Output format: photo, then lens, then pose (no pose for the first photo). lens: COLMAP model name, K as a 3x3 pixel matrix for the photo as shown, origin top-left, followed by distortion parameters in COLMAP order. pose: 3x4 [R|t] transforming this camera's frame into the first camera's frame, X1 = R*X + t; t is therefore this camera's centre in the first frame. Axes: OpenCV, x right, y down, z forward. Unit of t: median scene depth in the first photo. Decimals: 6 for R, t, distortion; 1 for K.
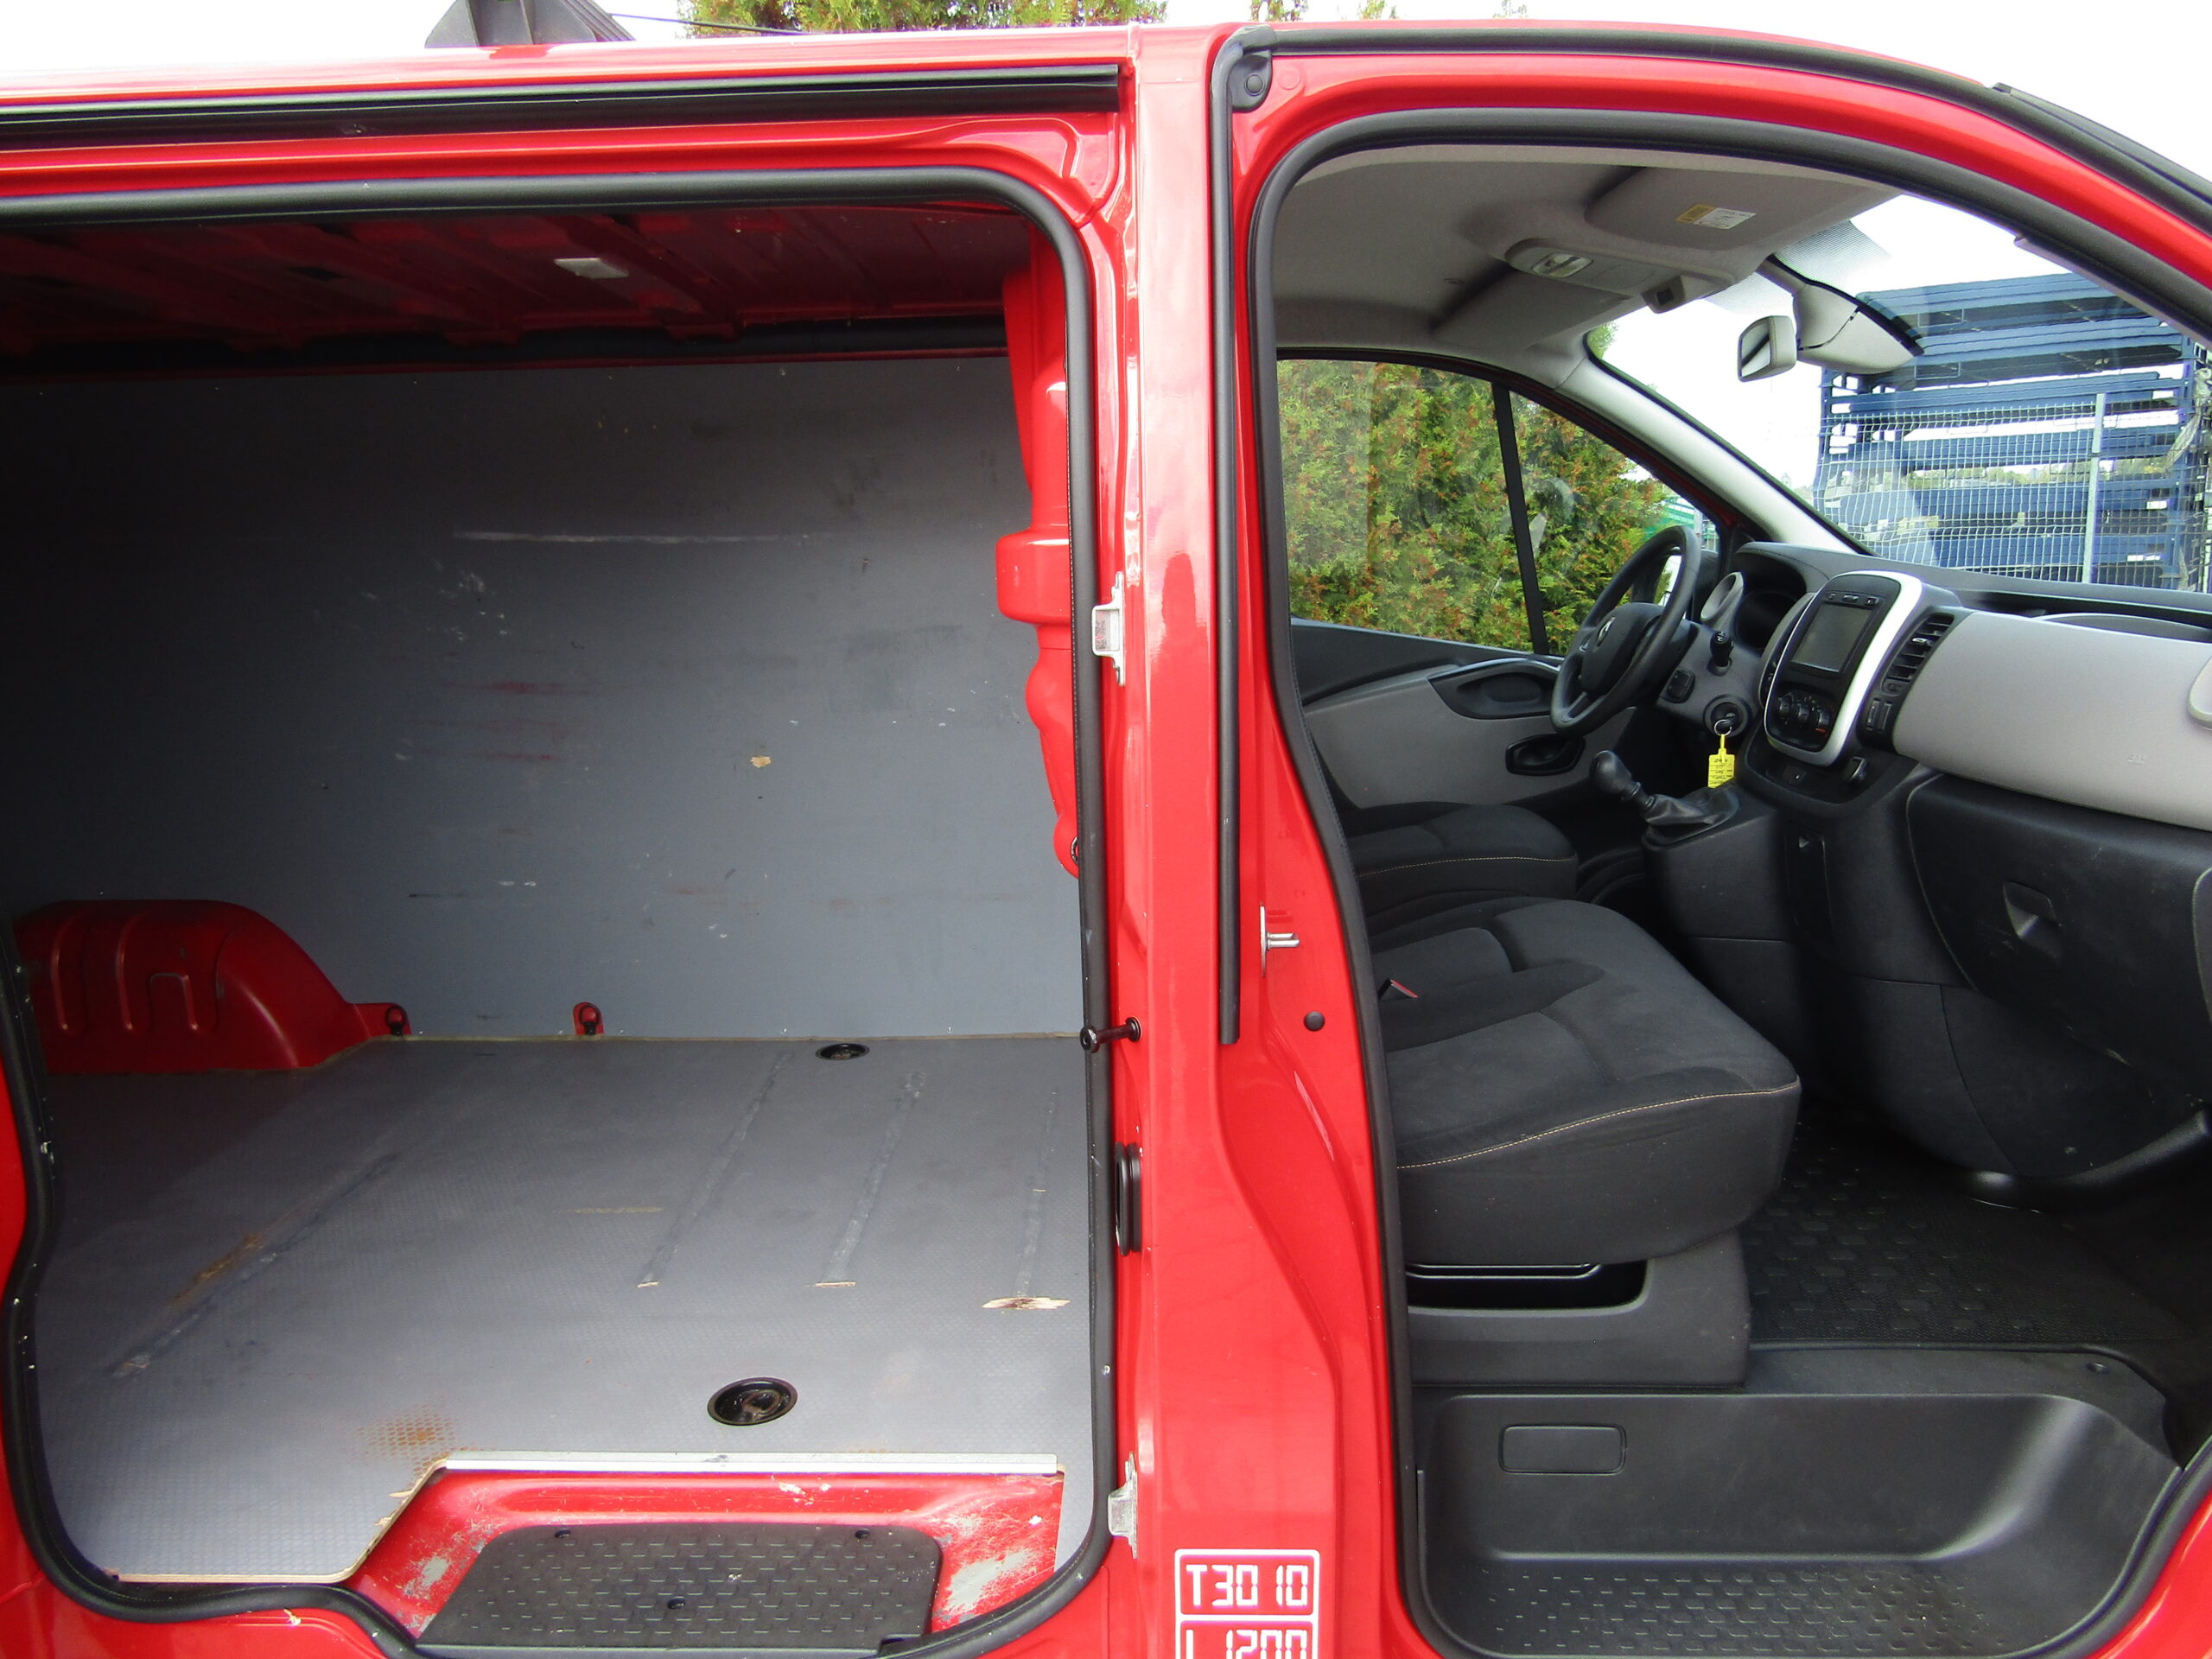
lens RADIAL K [[1544.1, 0, 1106.0], [0, 1544.1, 829.5], [0, 0, 1]] dist [-0.010989, -0.001641]
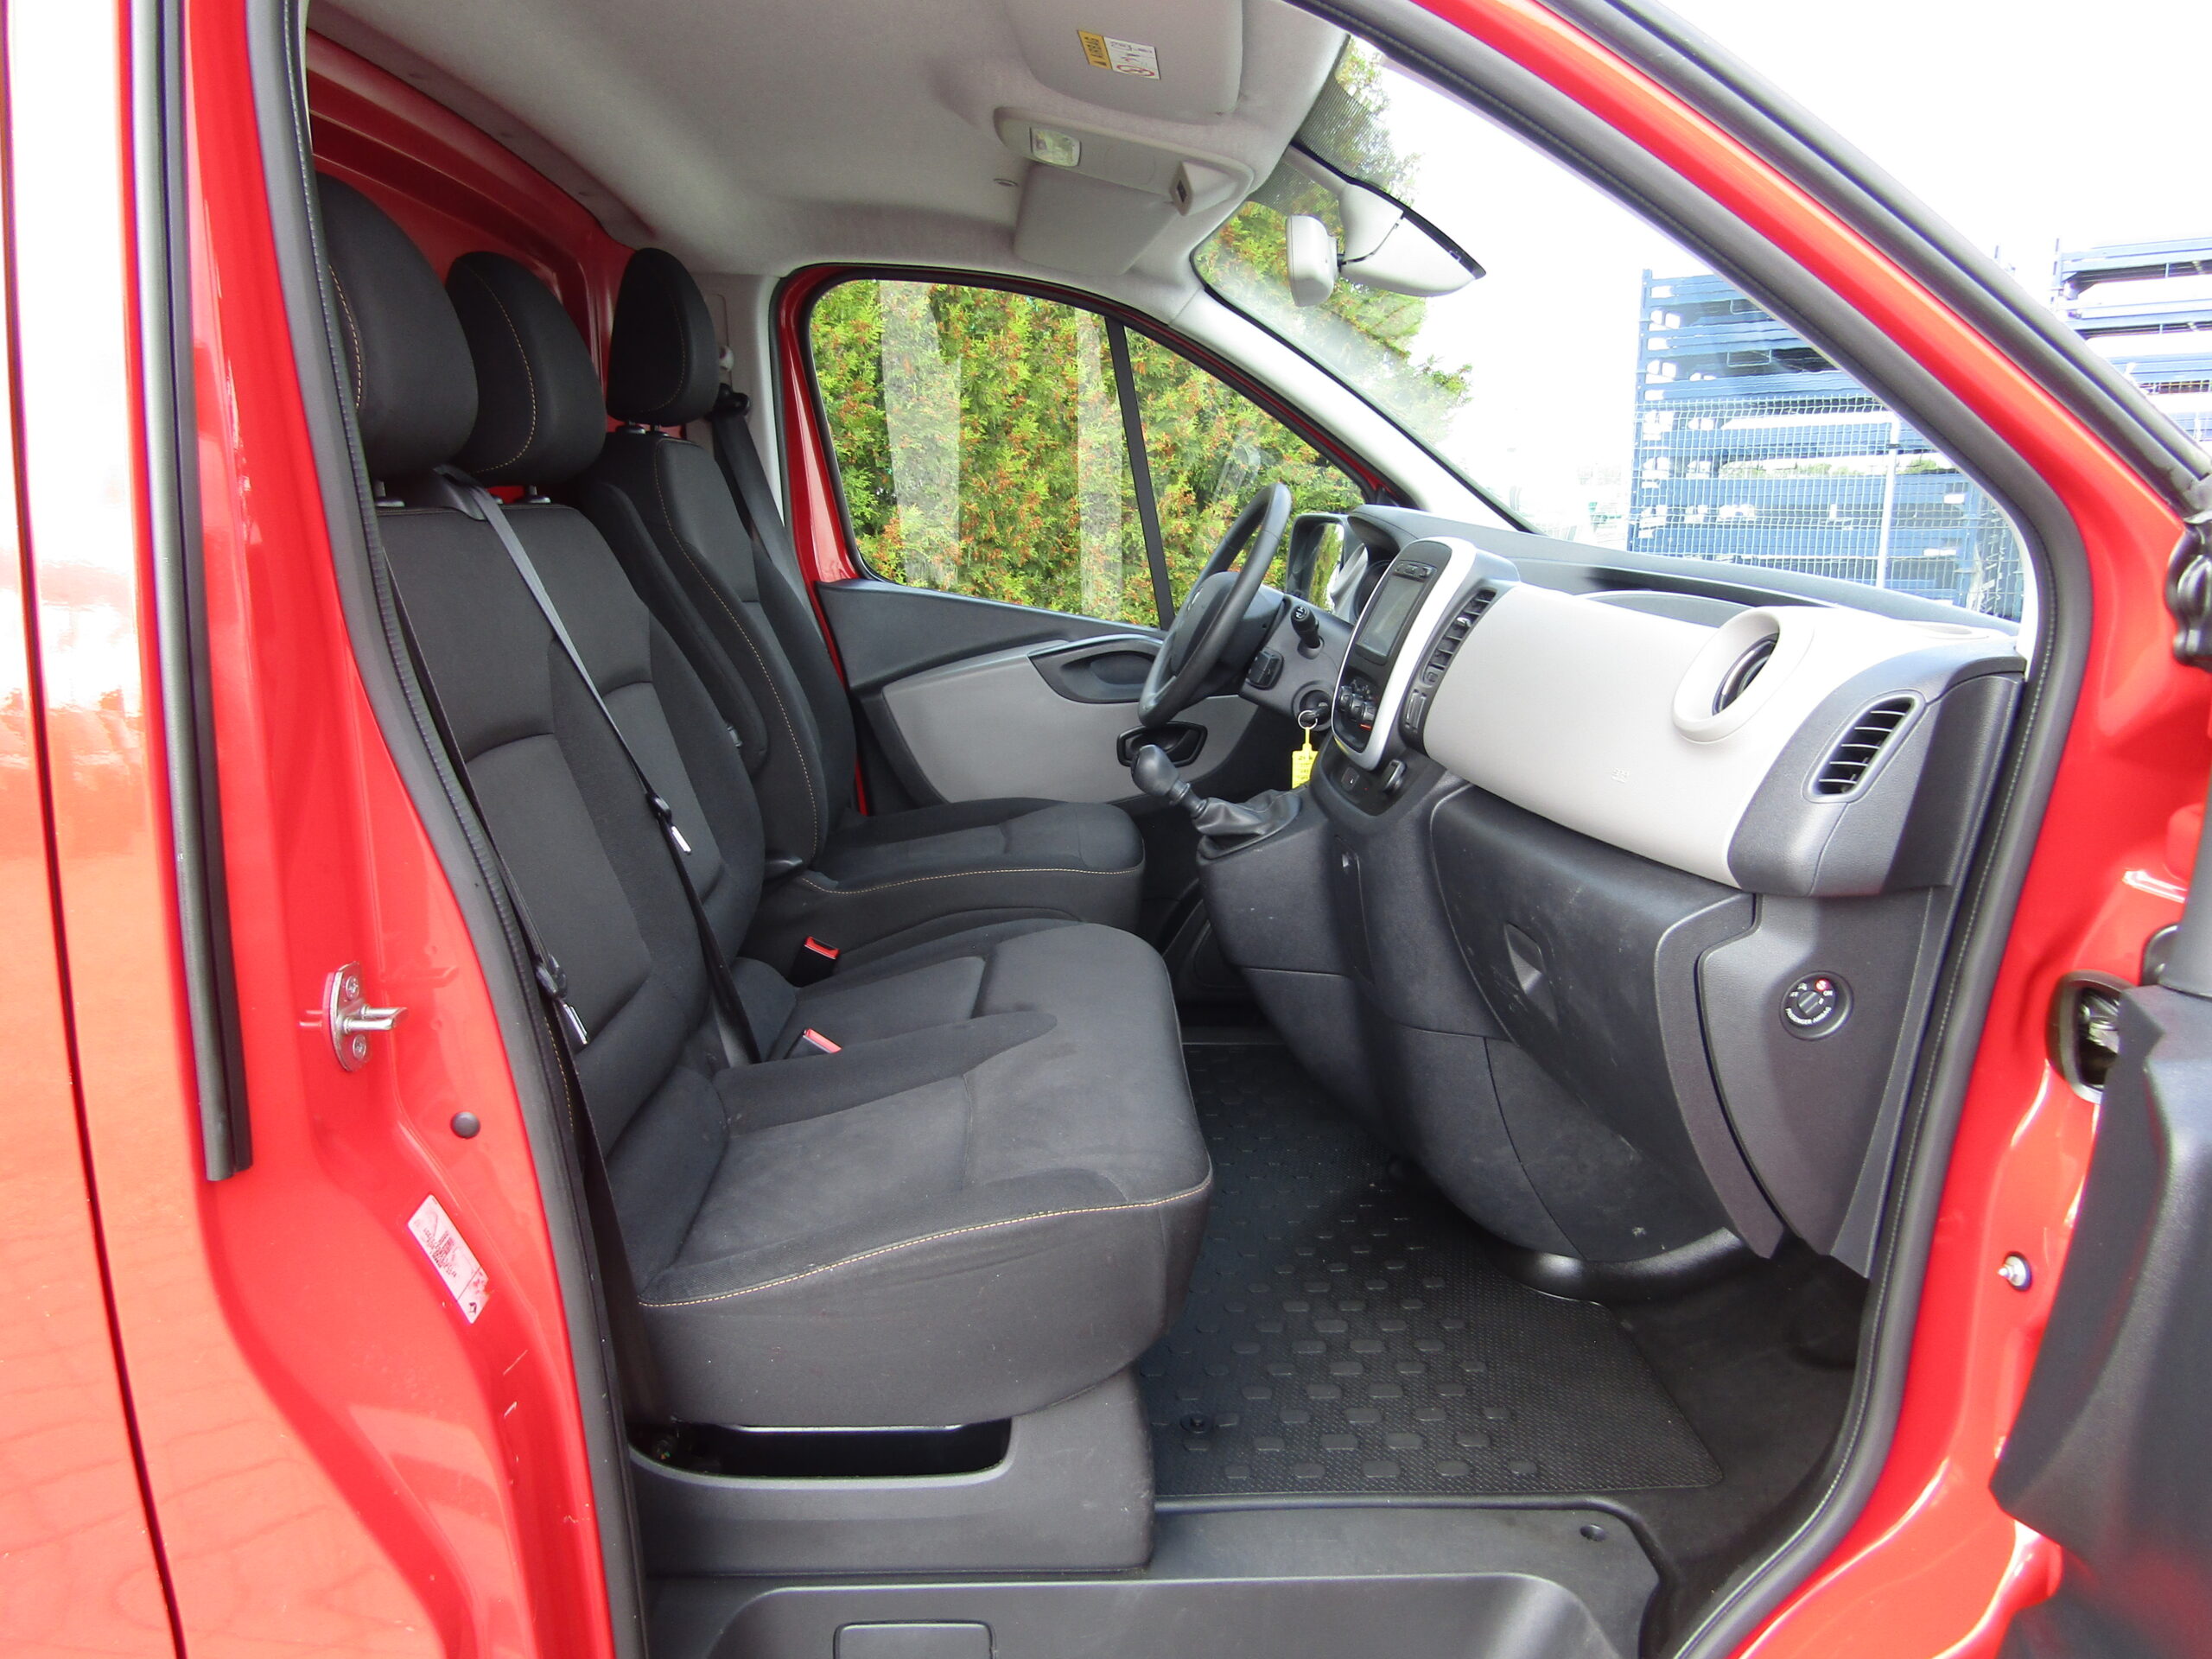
lens RADIAL K [[1544.1, 0, 1106.0], [0, 1544.1, 829.5], [0, 0, 1]] dist [-0.010989, -0.001641]
pose [[0.996484, 0.012498, 0.082850, 0.263331], [-0.013903, 0.999769, 0.016408, -0.021200], [-0.082626, -0.017502, 0.996427, 0.185193]]
